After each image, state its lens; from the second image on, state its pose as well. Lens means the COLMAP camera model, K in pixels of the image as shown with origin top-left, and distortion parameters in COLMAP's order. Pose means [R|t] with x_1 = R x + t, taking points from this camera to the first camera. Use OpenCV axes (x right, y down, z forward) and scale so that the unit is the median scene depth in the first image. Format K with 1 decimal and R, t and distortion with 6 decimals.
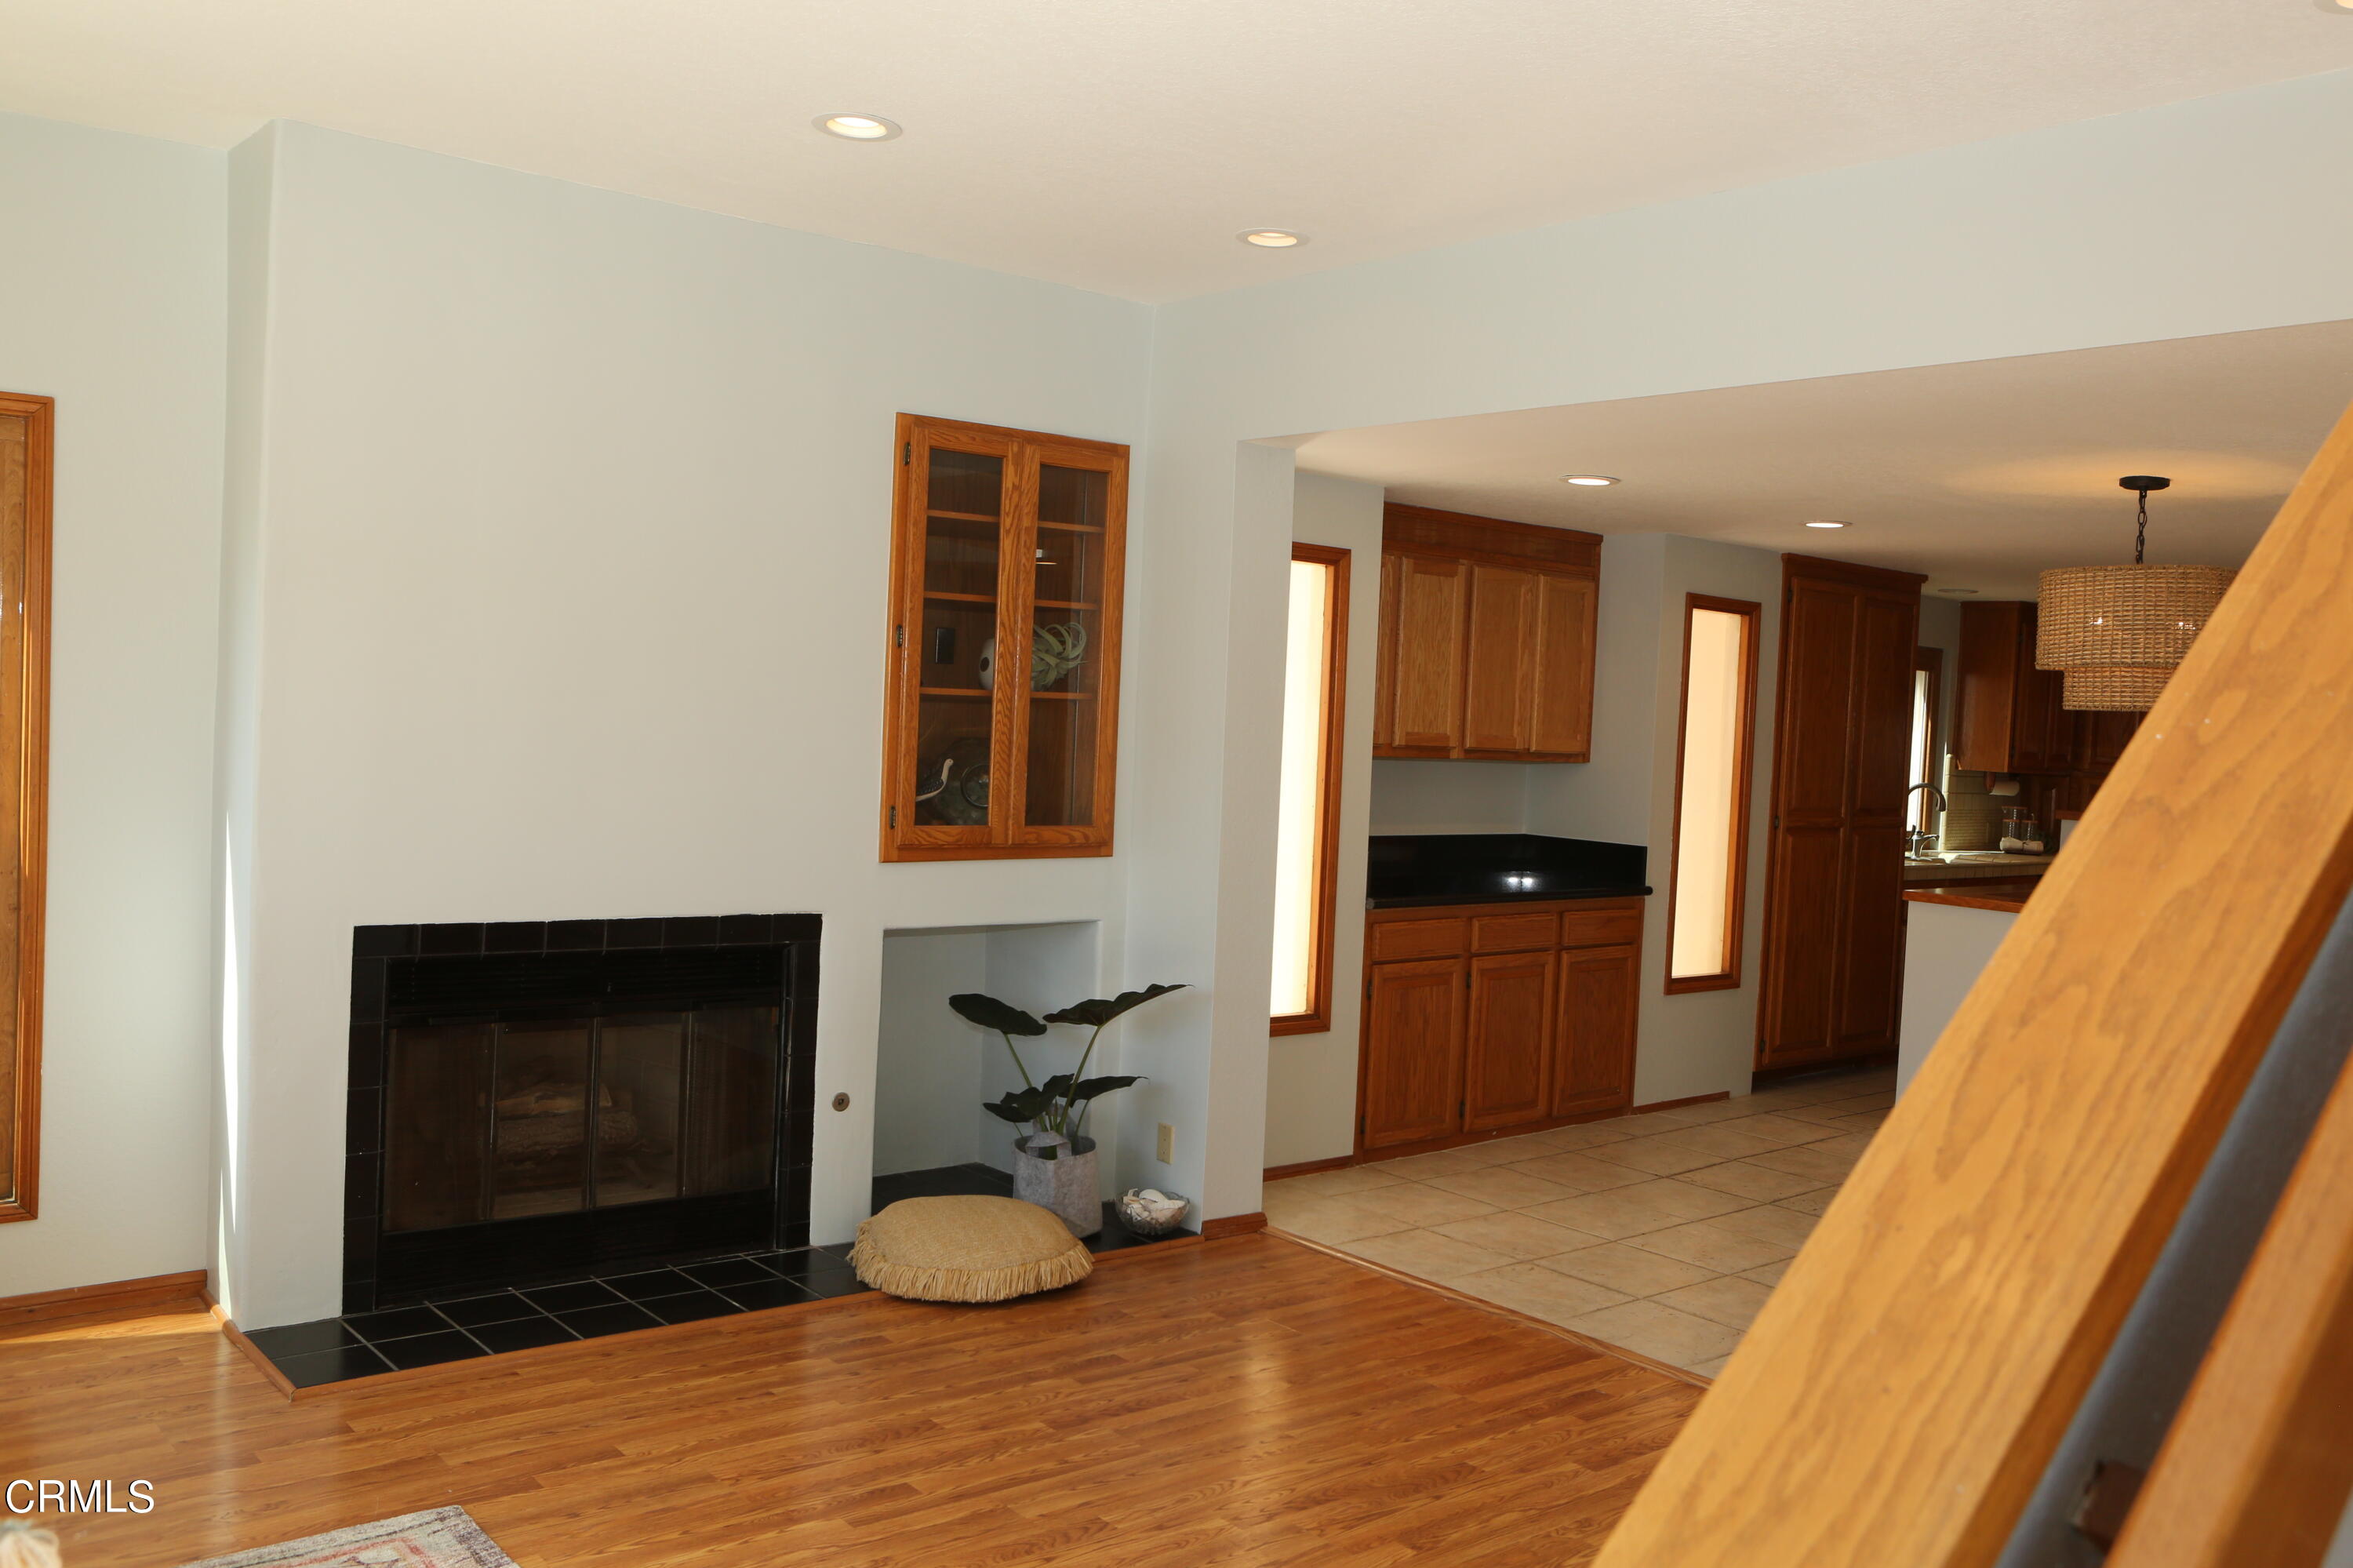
lens RADIAL K [[1921.5, 0, 1172.0], [0, 1921.5, 783.4], [0, 0, 1]] dist [-0.062475, 0.006172]
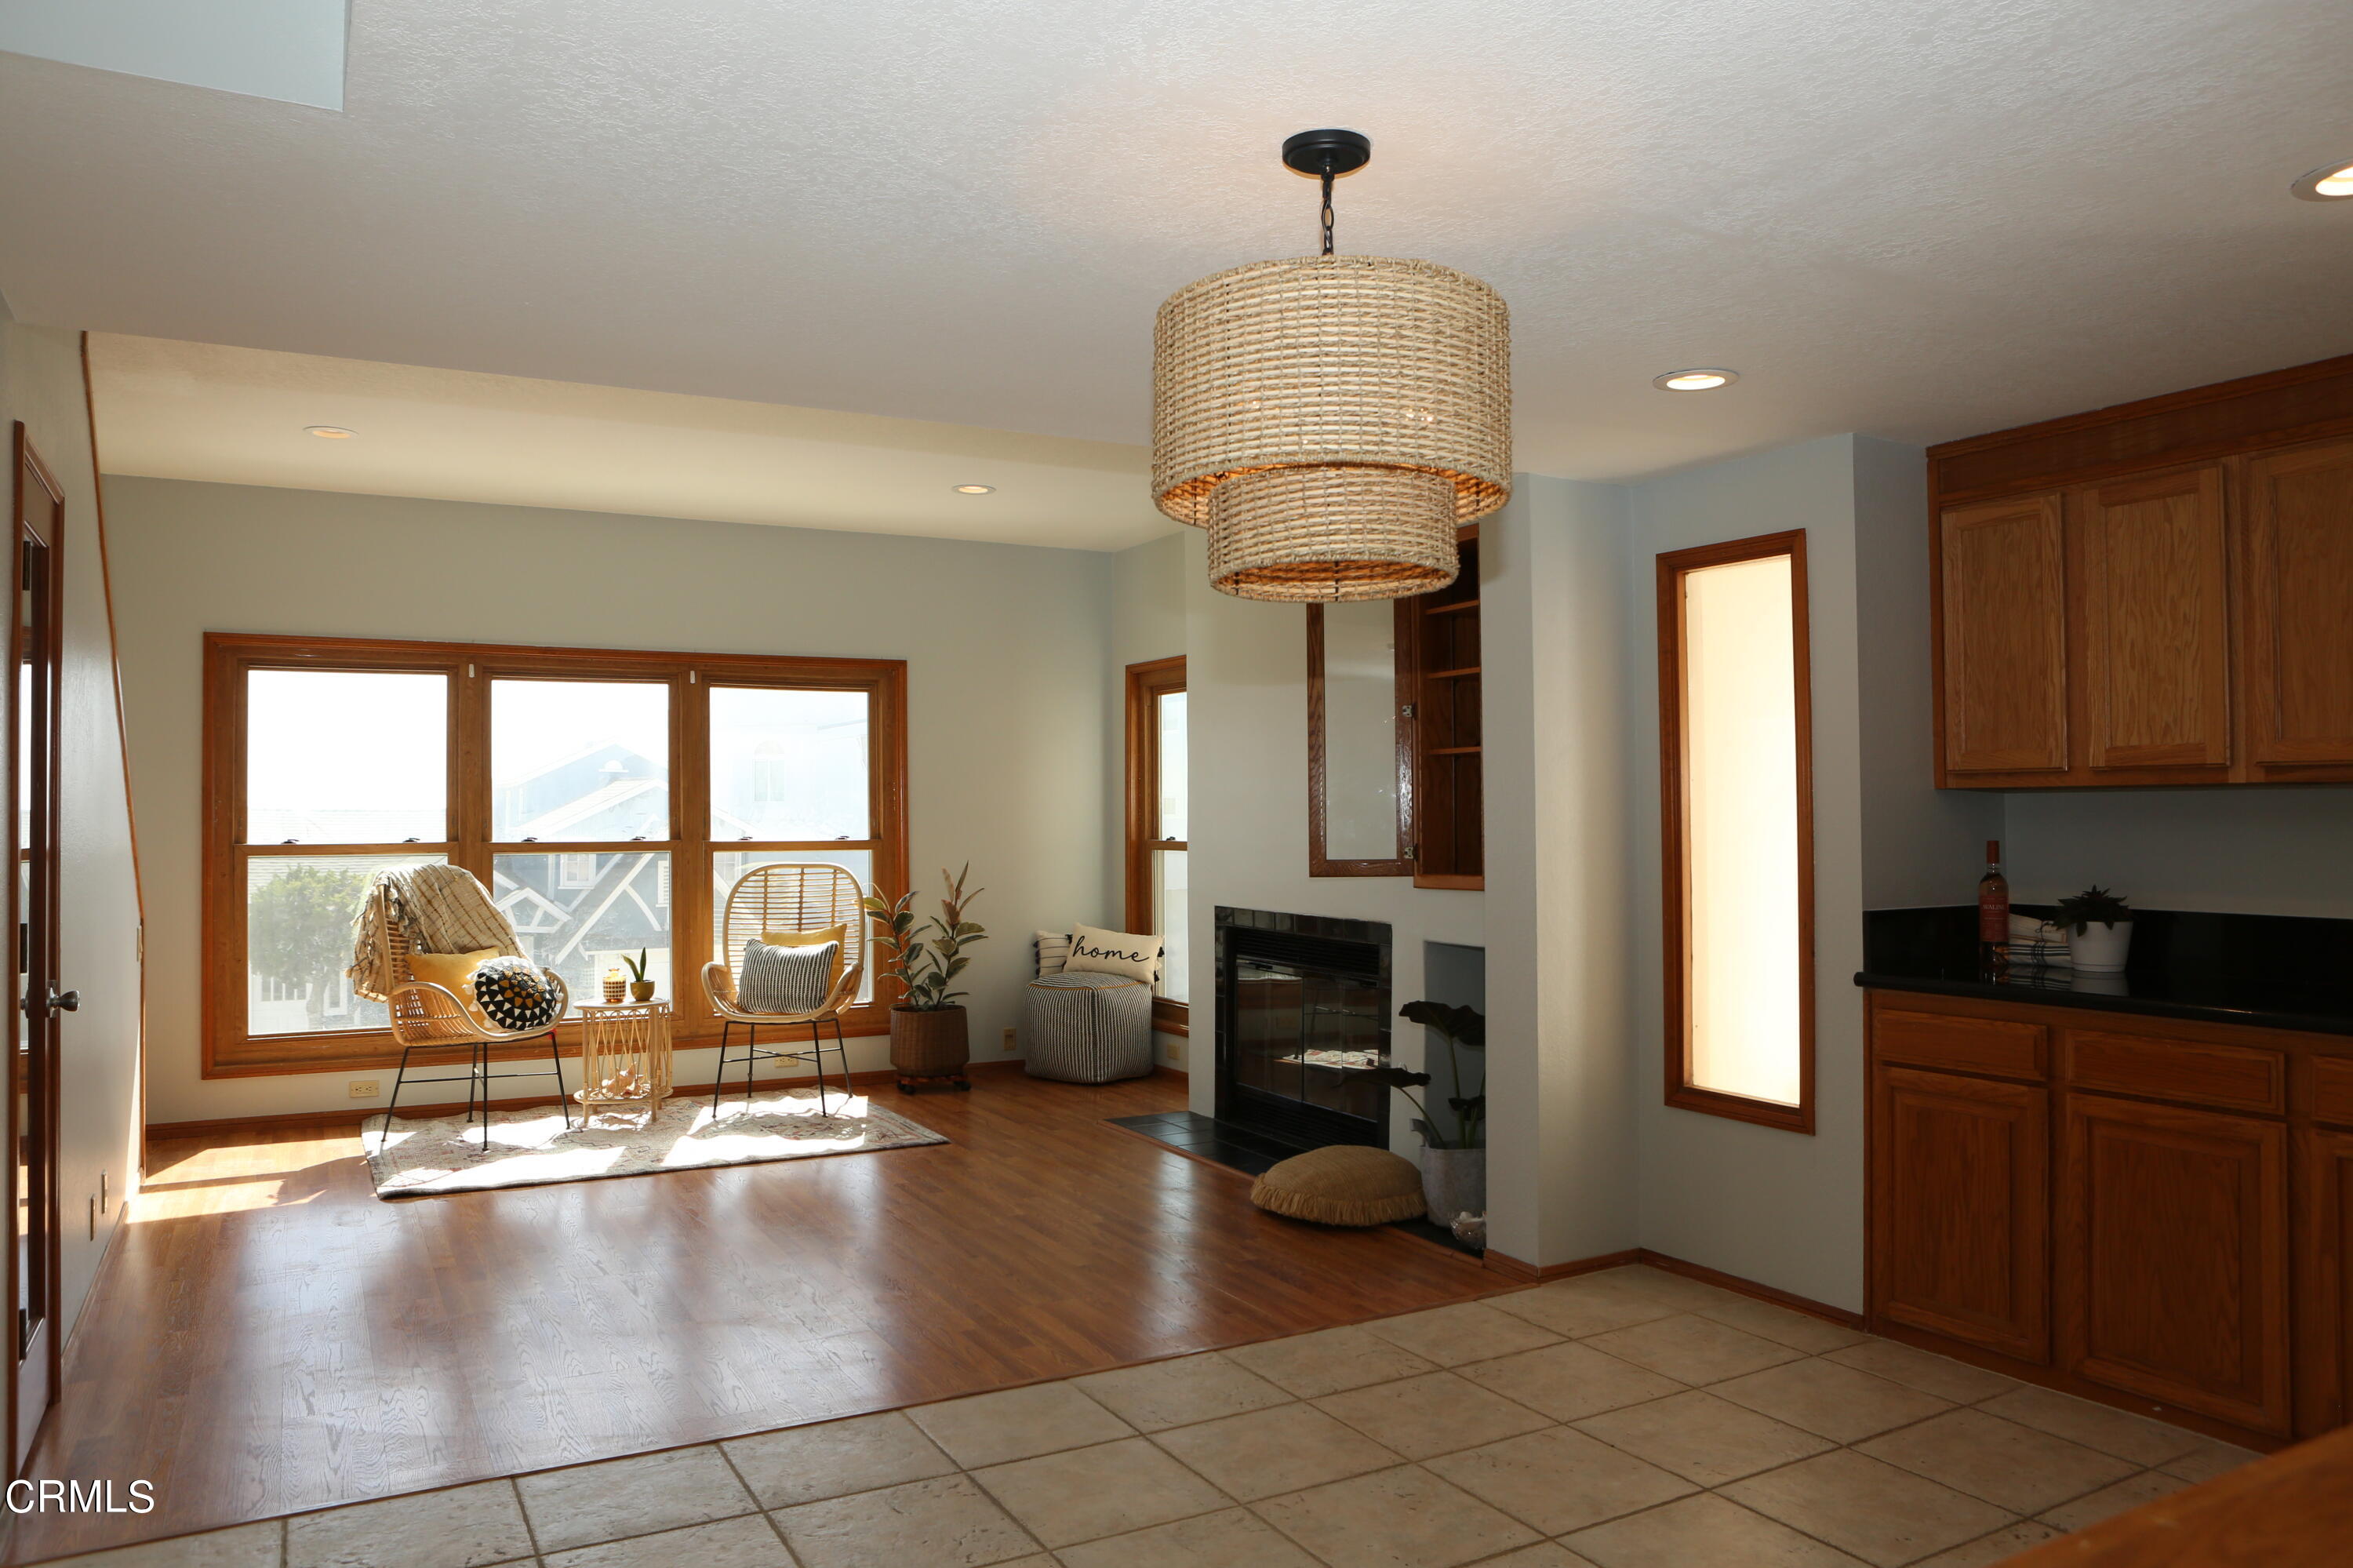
lens RADIAL K [[1607.9, 0, 1171.5], [0, 1607.9, 772.1], [0, 0, 1]] dist [-0.101783, 0.071982]
pose [[-0.182239, -0.068912, -0.980836, 0.882238], [-0.041440, 0.997193, -0.062361, 0.035939], [0.982381, 0.029281, -0.184583, 0.974490]]
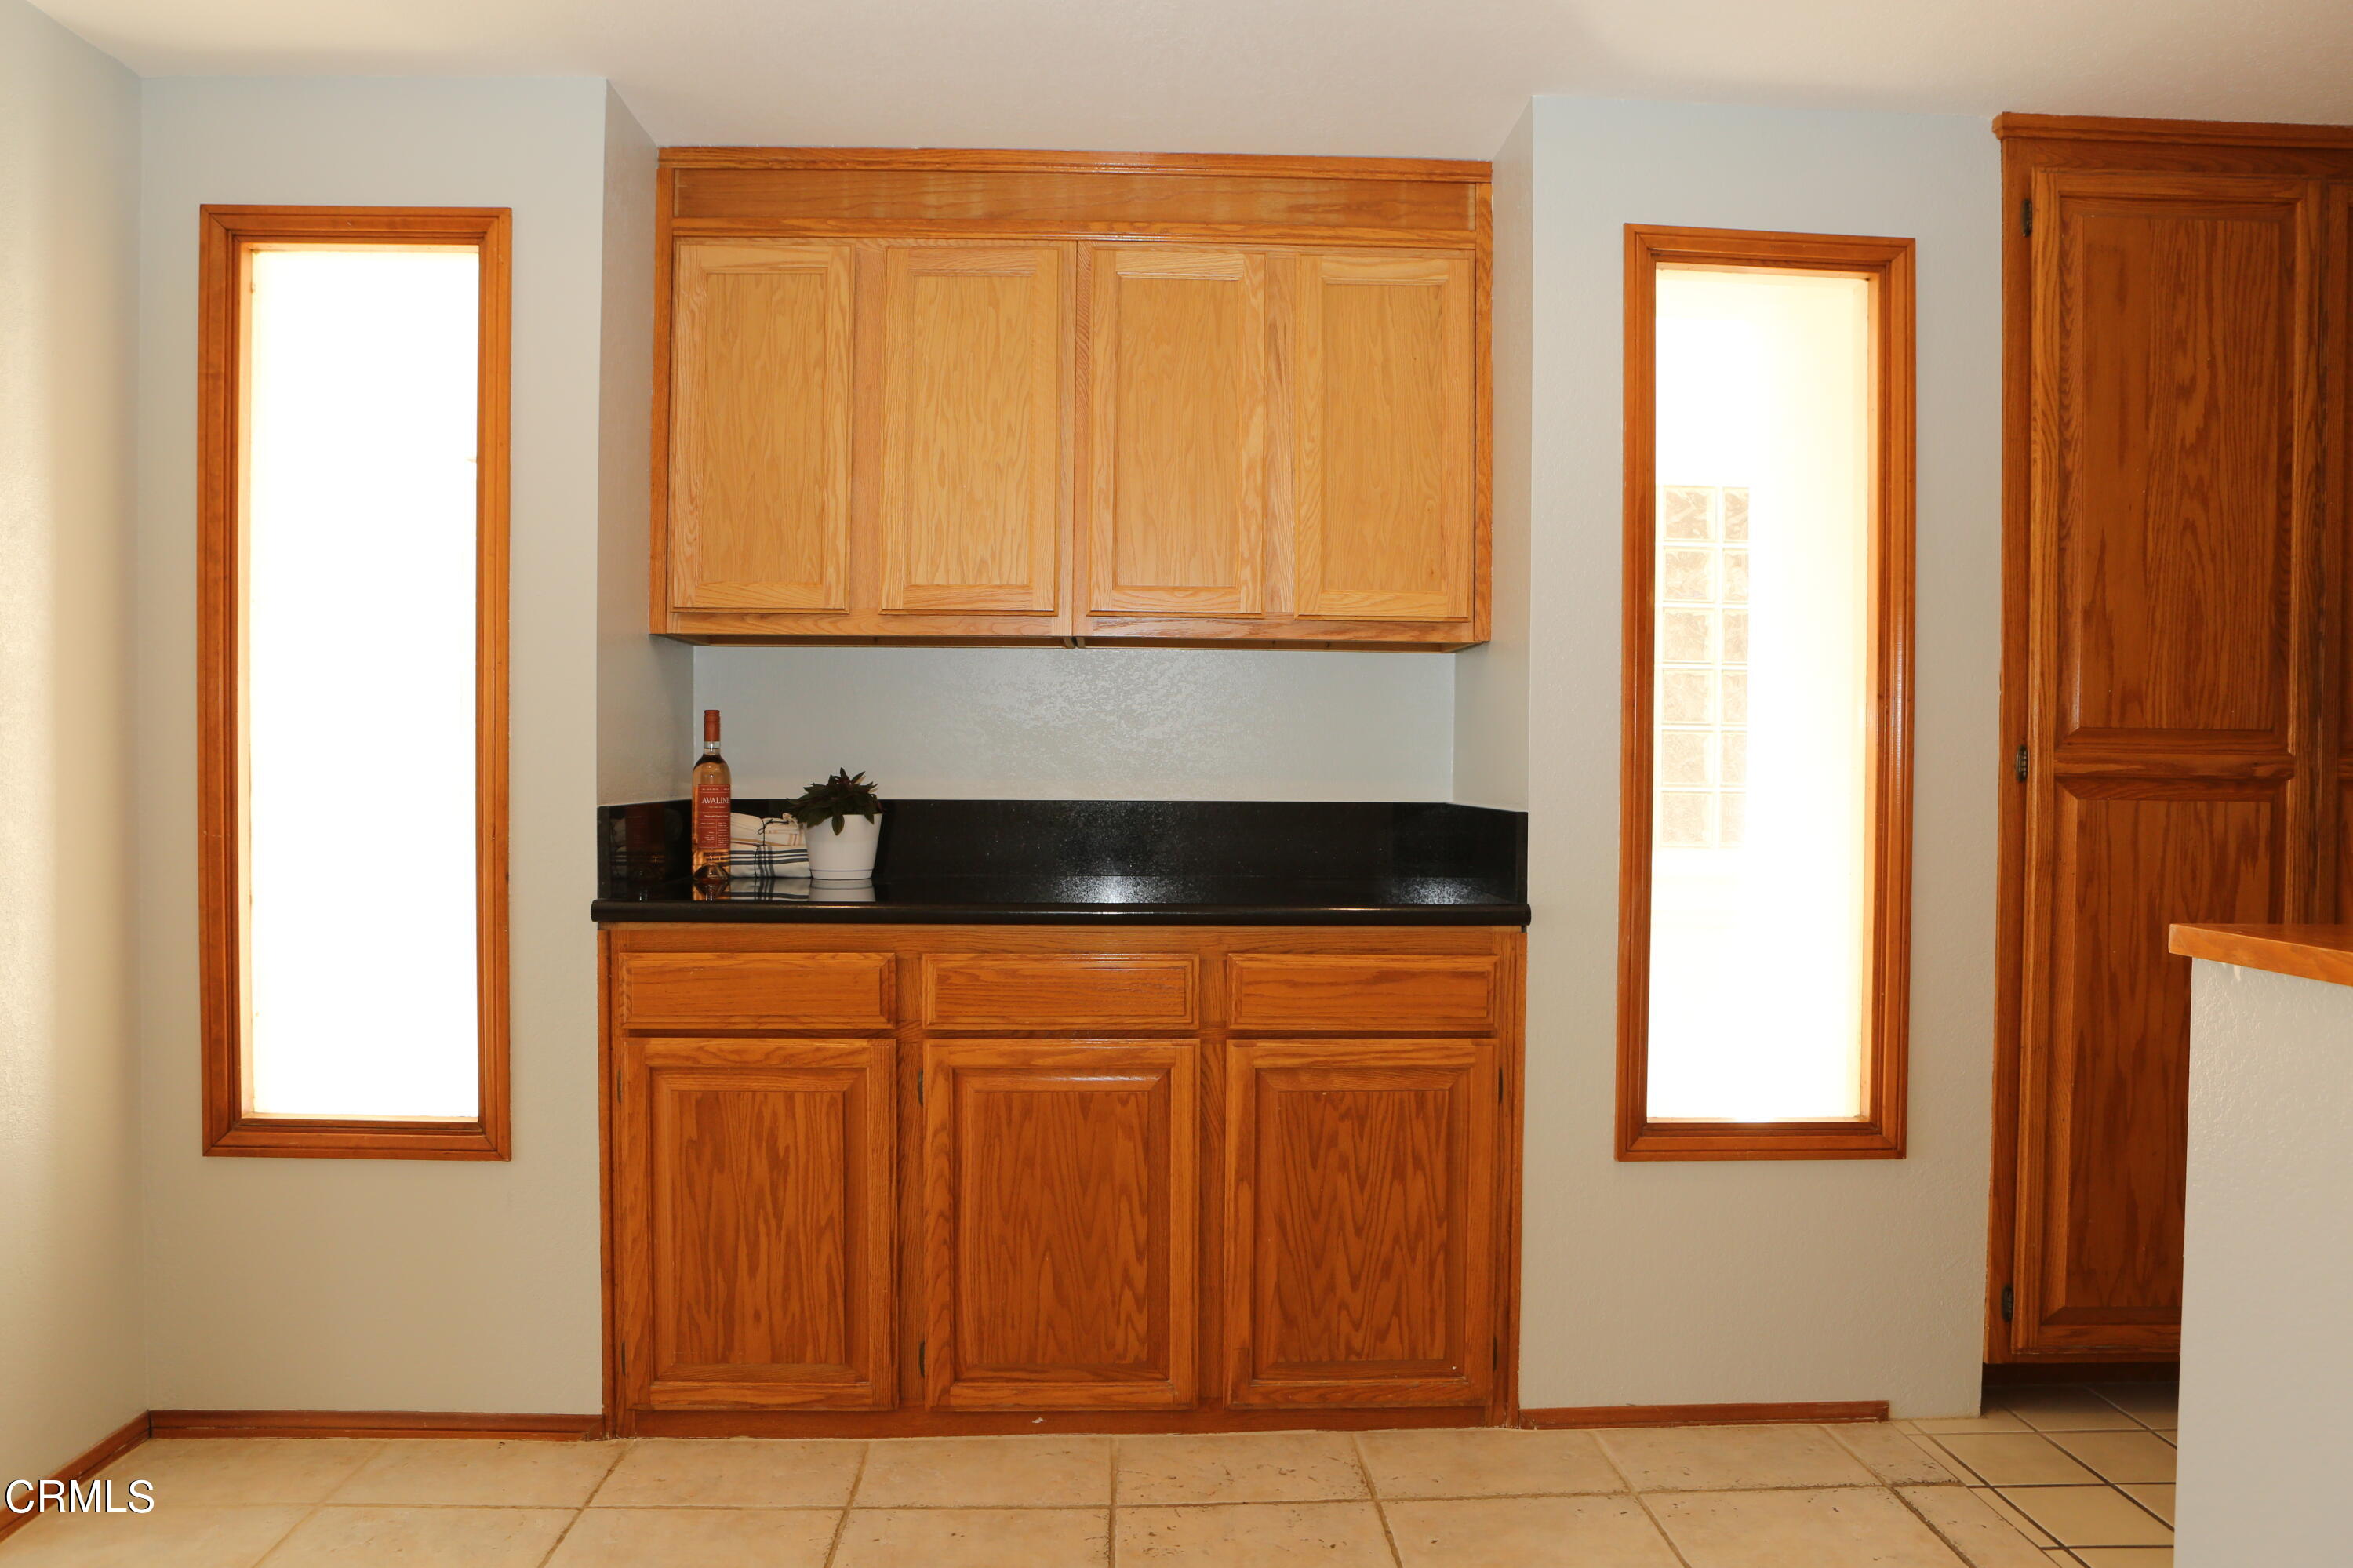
lens RADIAL K [[1607.9, 0, 1162.7], [0, 1607.9, 774.6], [0, 0, 1]] dist [-0.101783, 0.071982]
pose [[0.788541, -0.032081, -0.614145, 0.540440], [0.004254, 0.998899, -0.046717, 0.054313], [0.614967, 0.034226, 0.787809, 0.882866]]
